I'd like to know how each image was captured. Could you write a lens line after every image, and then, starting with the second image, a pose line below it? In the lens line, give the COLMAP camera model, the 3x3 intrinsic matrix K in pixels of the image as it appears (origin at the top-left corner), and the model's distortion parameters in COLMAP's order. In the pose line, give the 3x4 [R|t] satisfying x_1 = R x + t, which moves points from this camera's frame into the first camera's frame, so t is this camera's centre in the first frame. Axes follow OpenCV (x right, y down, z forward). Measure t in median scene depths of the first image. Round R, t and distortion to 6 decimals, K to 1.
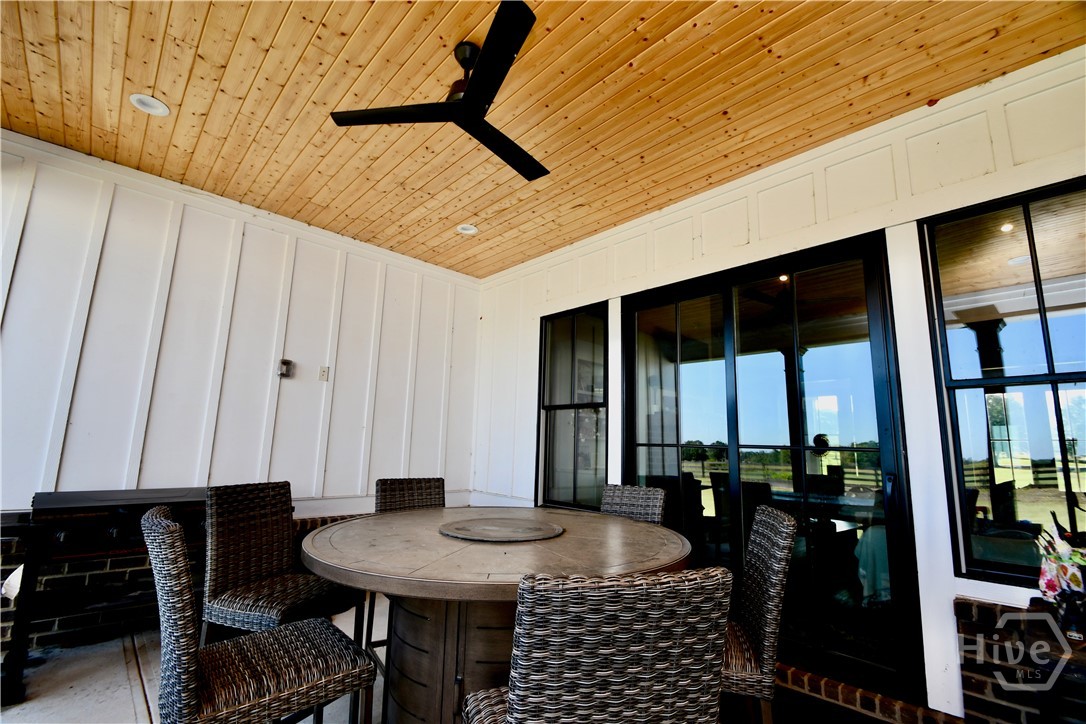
lens RADIAL K [[472.8, 0, 535.8], [0, 472.8, 364.4], [0, 0, 1]] dist [0.009974, -0.014954]
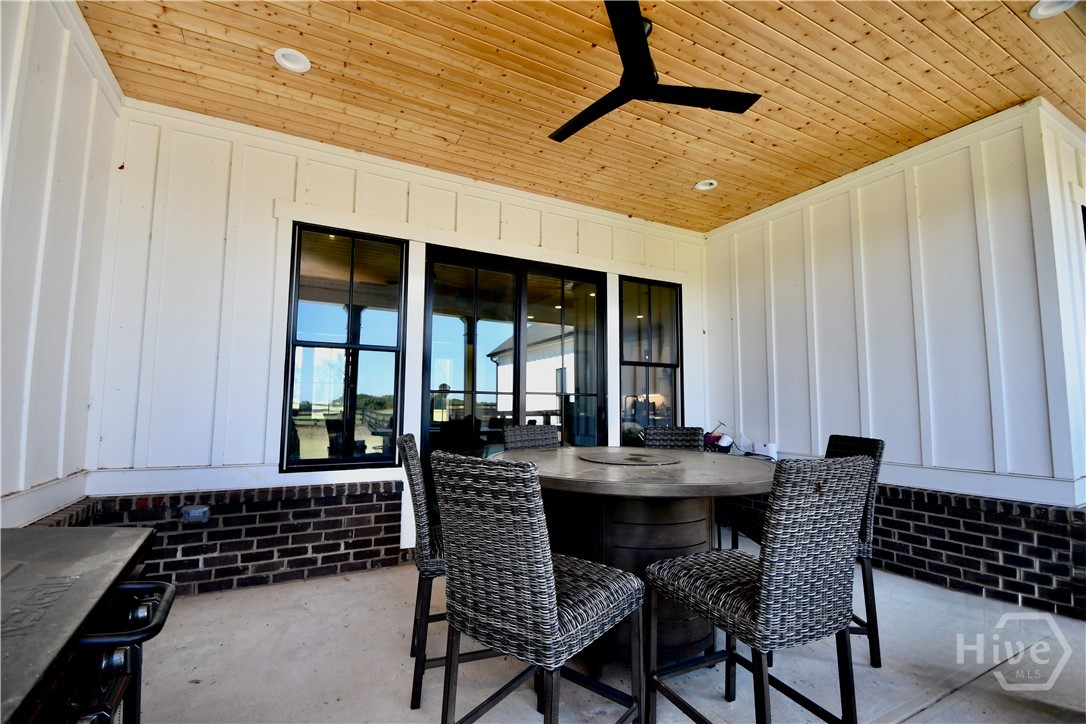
lens RADIAL K [[472.8, 0, 535.8], [0, 472.8, 364.4], [0, 0, 1]] dist [0.009974, -0.014954]
pose [[0.267730, 0.057056, 0.961803, -0.692730], [-0.163208, 0.986505, -0.013090, 0.081750], [-0.949570, -0.153469, 0.273429, 0.475287]]
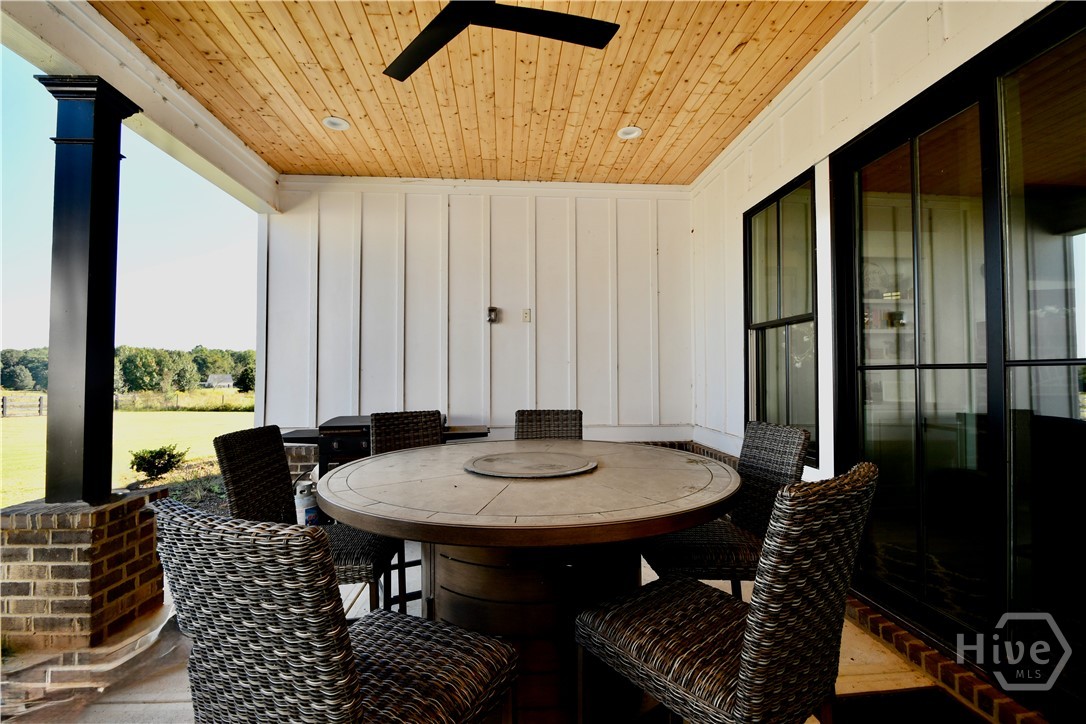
lens RADIAL K [[472.8, 0, 535.8], [0, 472.8, 364.4], [0, 0, 1]] dist [0.009974, -0.014954]
pose [[0.774862, -0.045759, -0.630472, 0.269737], [0.131350, 0.987262, 0.089778, 0.037888], [0.618333, -0.152378, 0.771002, 0.163669]]
